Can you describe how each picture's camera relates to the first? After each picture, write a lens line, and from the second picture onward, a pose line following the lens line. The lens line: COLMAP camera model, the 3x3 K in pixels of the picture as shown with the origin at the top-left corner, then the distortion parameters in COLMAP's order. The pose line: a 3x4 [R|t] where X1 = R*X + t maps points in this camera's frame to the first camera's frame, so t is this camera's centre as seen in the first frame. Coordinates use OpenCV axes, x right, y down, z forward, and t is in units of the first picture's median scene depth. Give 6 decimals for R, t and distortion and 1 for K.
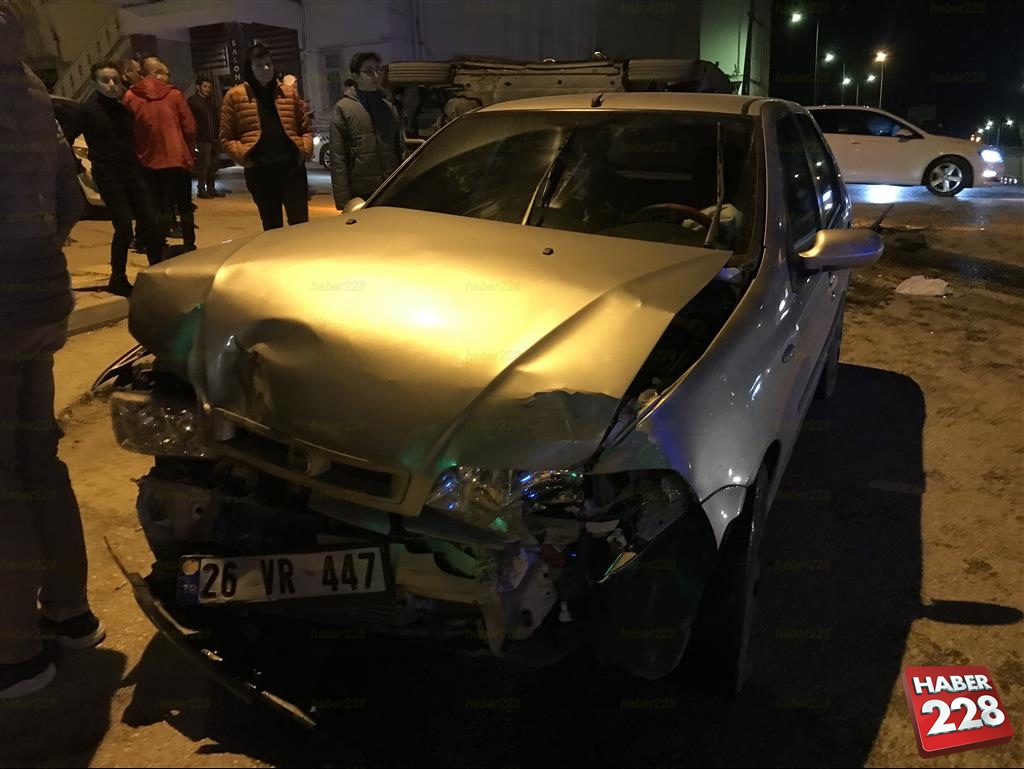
lens RADIAL K [[840.3, 0, 509.7], [0, 840.3, 383.7], [0, 0, 1]] dist [0.035049, -0.006623]
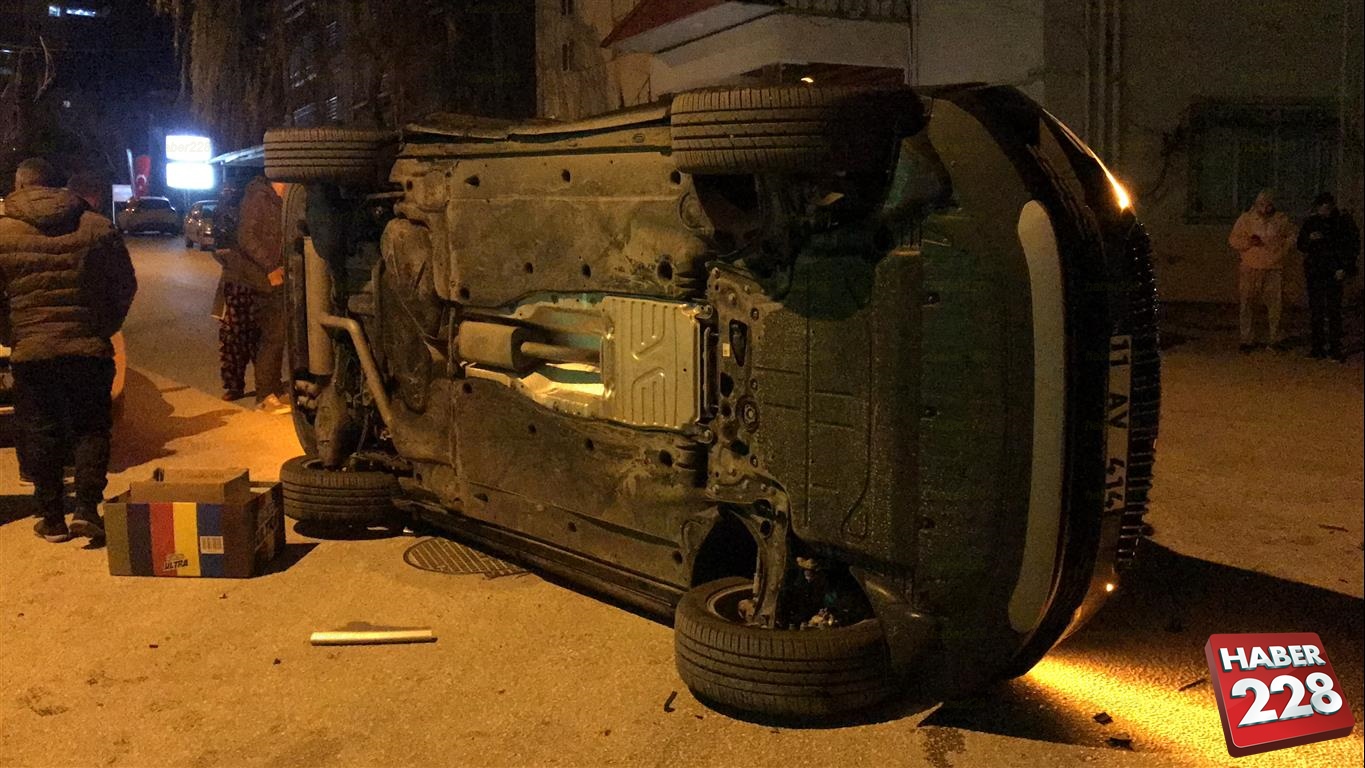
lens RADIAL K [[1349.4, 0, 682.6], [0, 1349.4, 384.2], [0, 0, 1]] dist [0.022349, 0.000000]
pose [[0.804390, 0.078493, -0.588894, 1.583086], [-0.178279, 0.977443, -0.113235, -0.916759], [0.566722, 0.196072, 0.800239, 2.516715]]
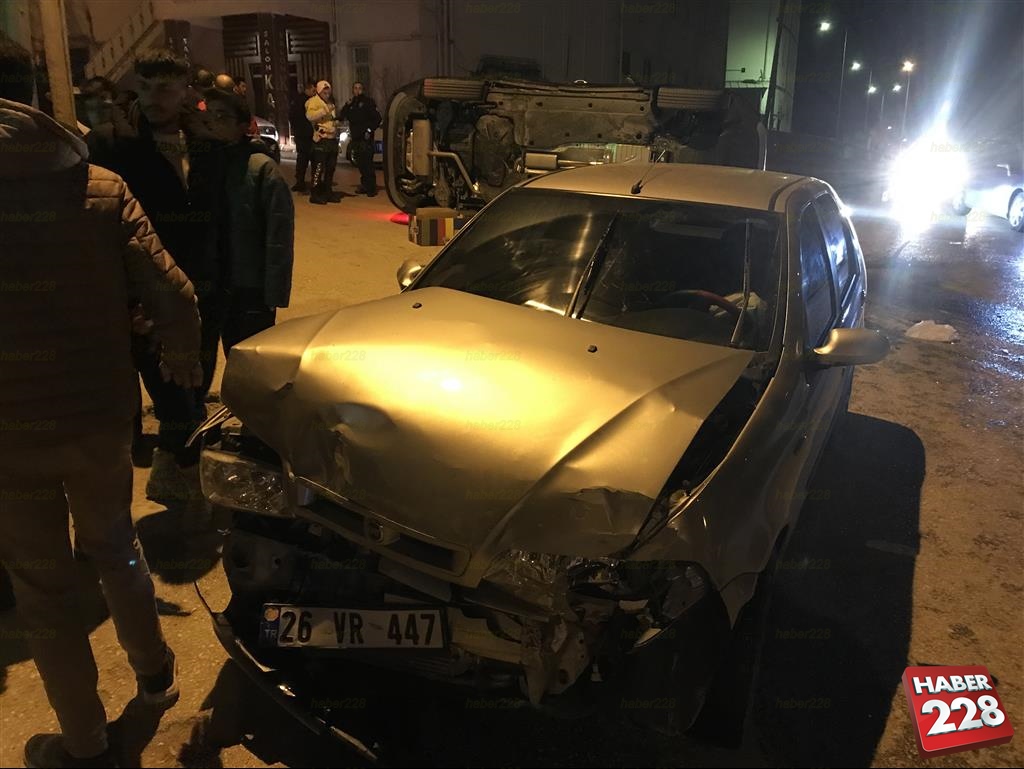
lens RADIAL K [[840.6, 0, 514.1], [0, 840.6, 384.4], [0, 0, 1]] dist [0.039195, -0.016176]
pose [[0.998829, 0.048145, -0.004867, -0.047159], [-0.048082, 0.998768, 0.012302, -0.104642], [0.005454, -0.012054, 0.999912, -0.122216]]
